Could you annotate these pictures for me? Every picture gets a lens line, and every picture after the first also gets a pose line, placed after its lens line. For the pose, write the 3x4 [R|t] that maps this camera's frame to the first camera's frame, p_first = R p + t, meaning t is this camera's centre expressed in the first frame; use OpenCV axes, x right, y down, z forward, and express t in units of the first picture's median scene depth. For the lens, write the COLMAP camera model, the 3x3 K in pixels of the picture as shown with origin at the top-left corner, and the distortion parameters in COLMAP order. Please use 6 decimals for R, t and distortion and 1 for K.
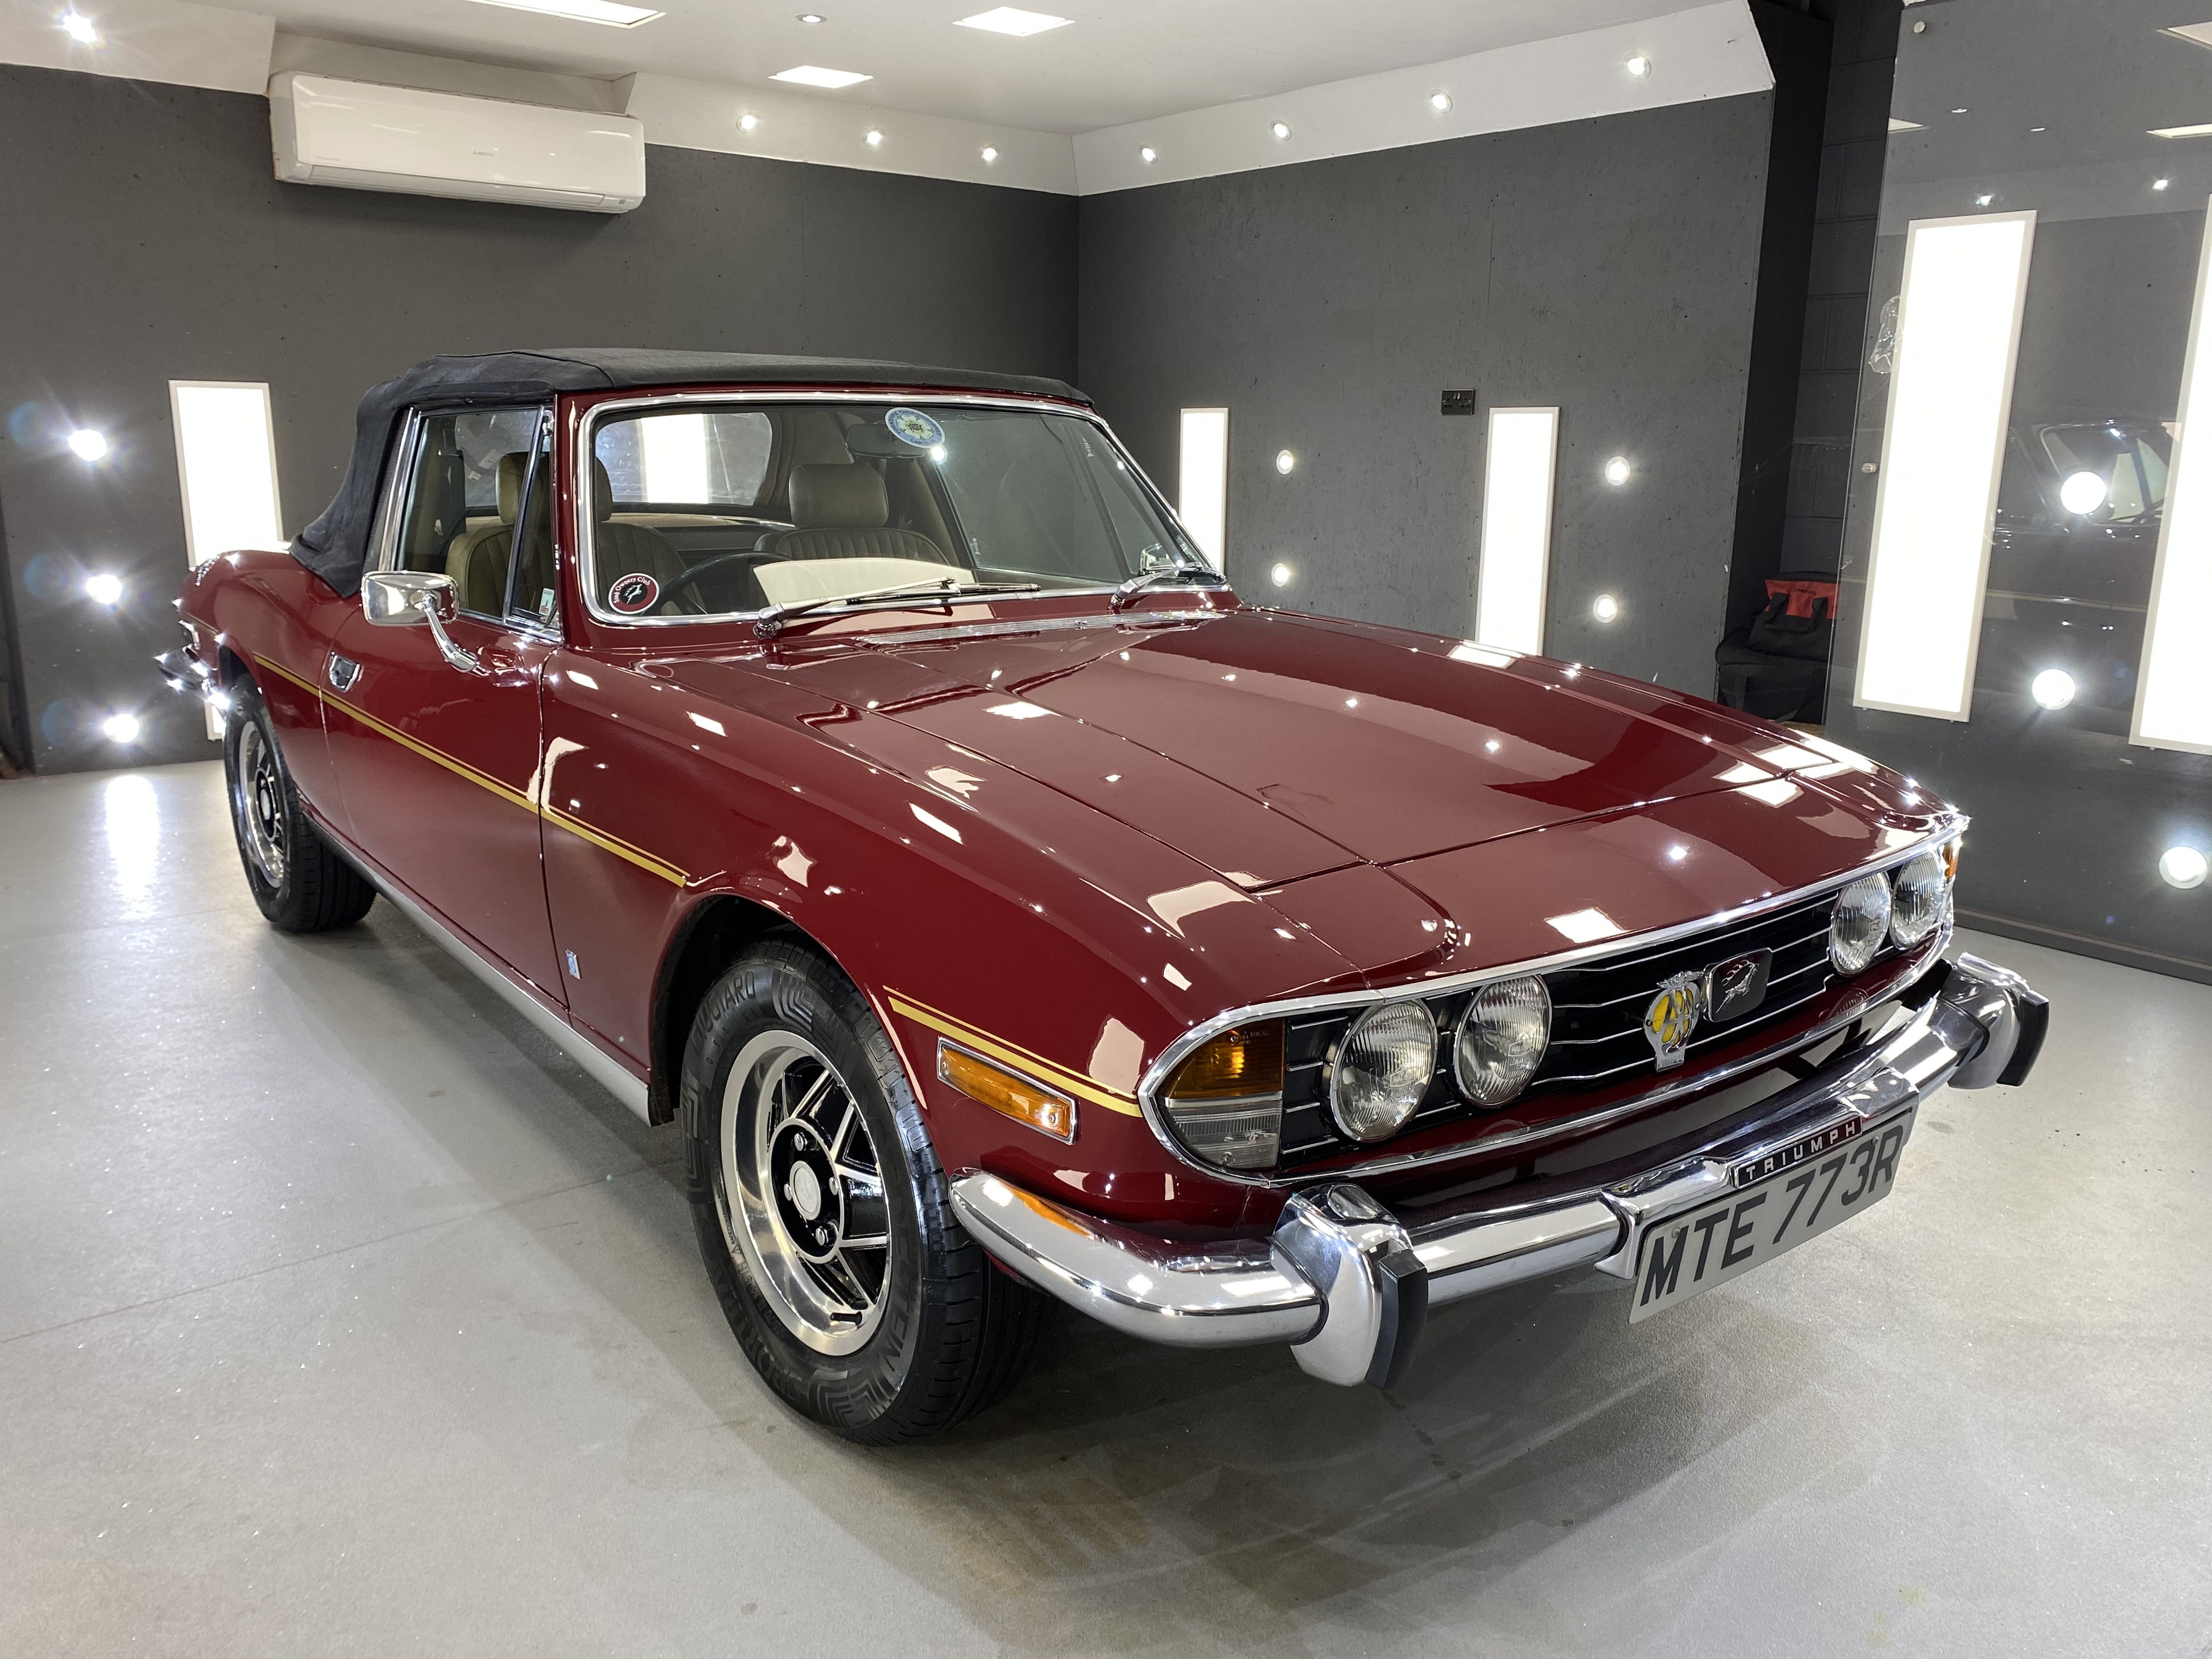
lens RADIAL K [[1714.6, 0, 1113.6], [0, 1714.6, 830.5], [0, 0, 1]] dist [0.000709, 0.014312]
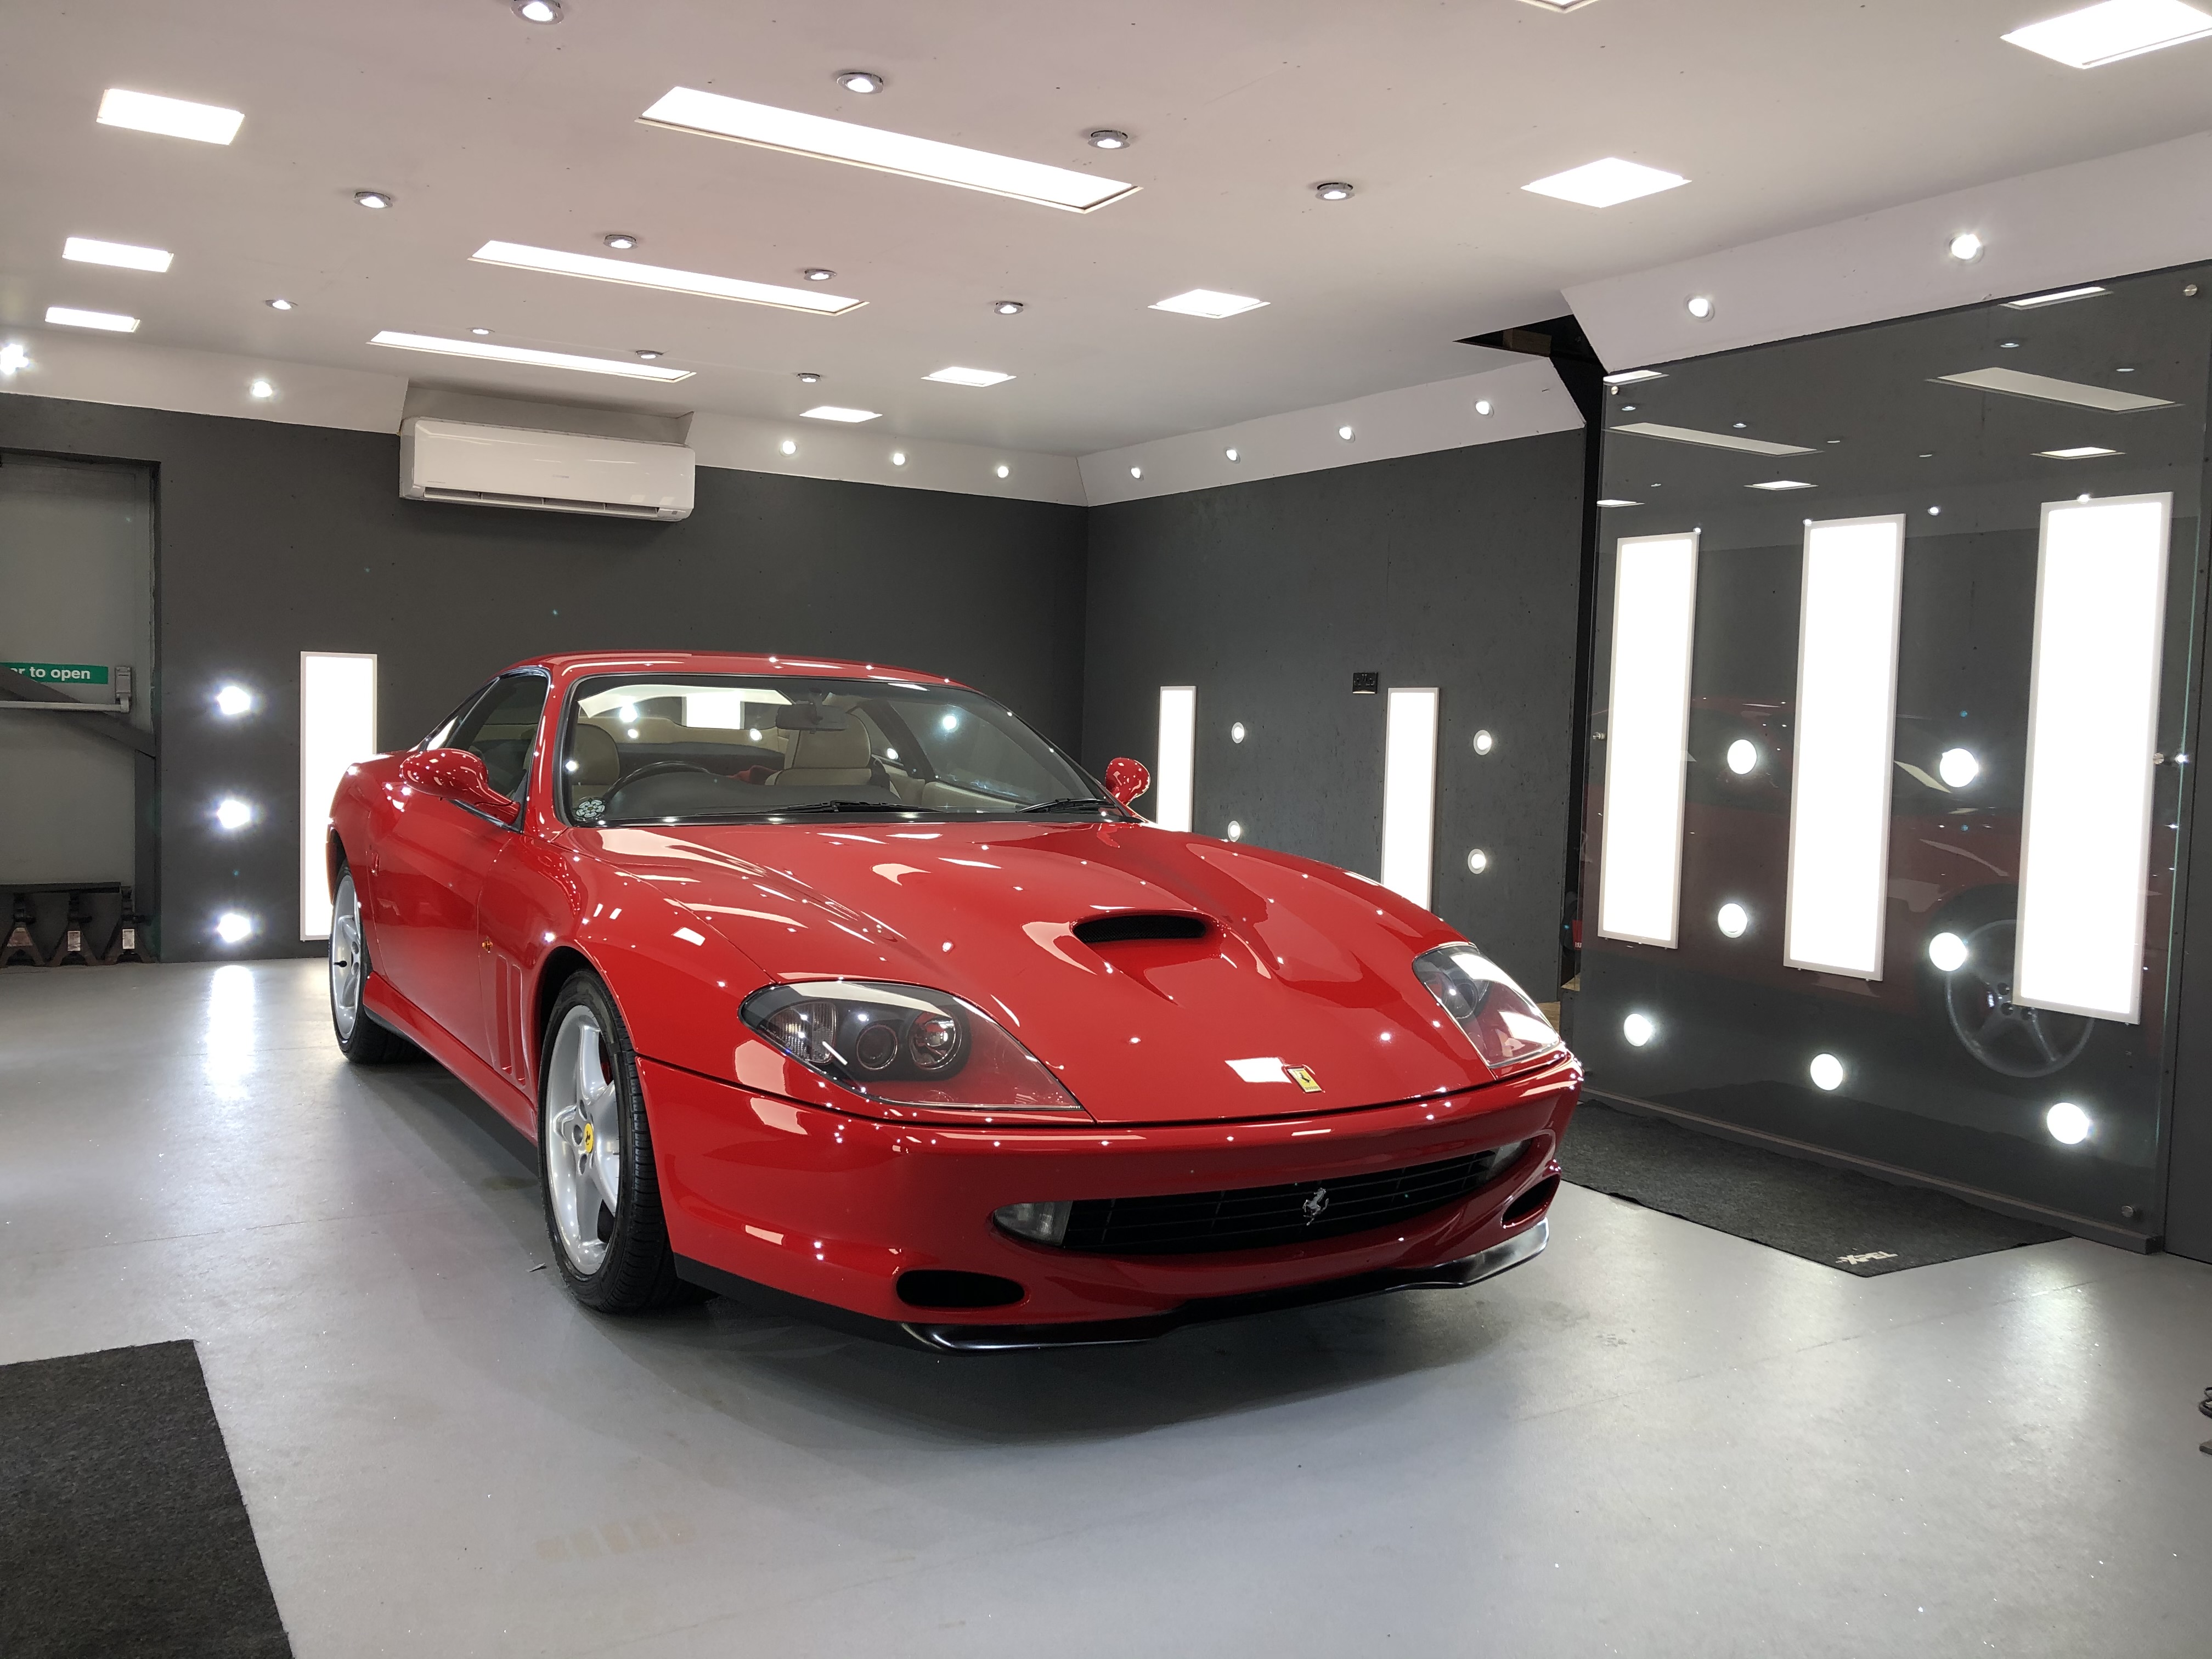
lens RADIAL K [[1794.2, 0, 1096.5], [0, 1794.2, 827.1], [0, 0, 1]] dist [0.003476, 0.008732]
pose [[0.992927, 0.022619, -0.116555, 0.165429], [-0.041823, 0.985397, -0.165057, 0.050926], [0.111119, 0.168764, 0.979373, -0.176301]]
